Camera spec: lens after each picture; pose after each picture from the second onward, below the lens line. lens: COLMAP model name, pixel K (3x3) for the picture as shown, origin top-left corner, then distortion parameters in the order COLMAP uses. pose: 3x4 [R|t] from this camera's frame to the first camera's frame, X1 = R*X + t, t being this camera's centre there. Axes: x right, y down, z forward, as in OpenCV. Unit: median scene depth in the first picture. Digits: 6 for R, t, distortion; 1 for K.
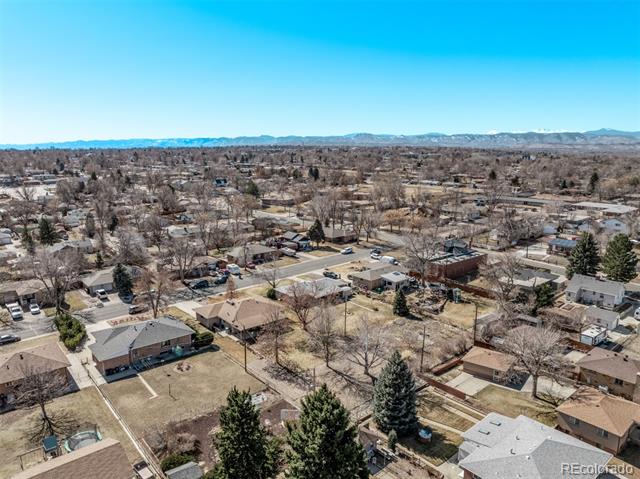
lens RADIAL K [[454.6, 0, 320.0], [0, 454.6, 239.5], [0, 0, 1]] dist [-0.031009, -0.002183]
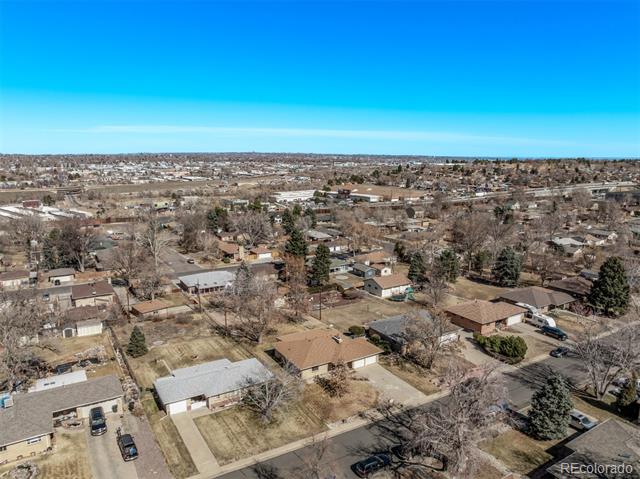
lens RADIAL K [[454.6, 0, 320.0], [0, 454.6, 239.5], [0, 0, 1]] dist [-0.031009, -0.002183]
pose [[-0.986070, -0.032924, 0.163042, -0.270909], [0.030088, 0.928739, 0.369511, -0.317458], [-0.163589, 0.369269, -0.914811, 1.554057]]
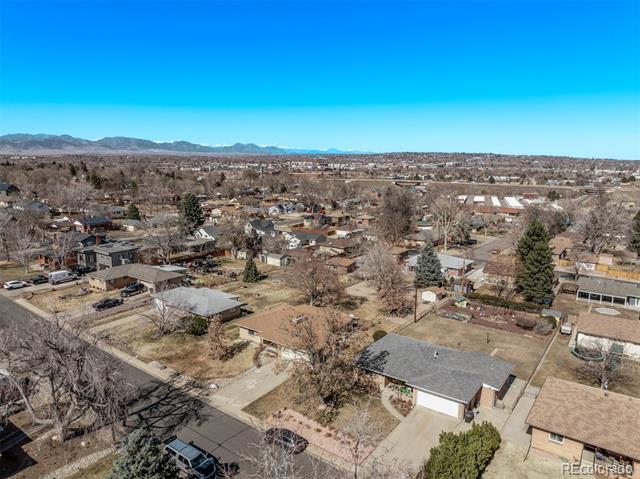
lens RADIAL K [[454.6, 0, 320.0], [0, 454.6, 239.5], [0, 0, 1]] dist [-0.031009, -0.002183]
pose [[-0.226537, -0.175332, 0.958092, -0.767985], [0.182190, 0.958675, 0.218516, -0.112693], [-0.956811, 0.224057, -0.185231, 0.972219]]
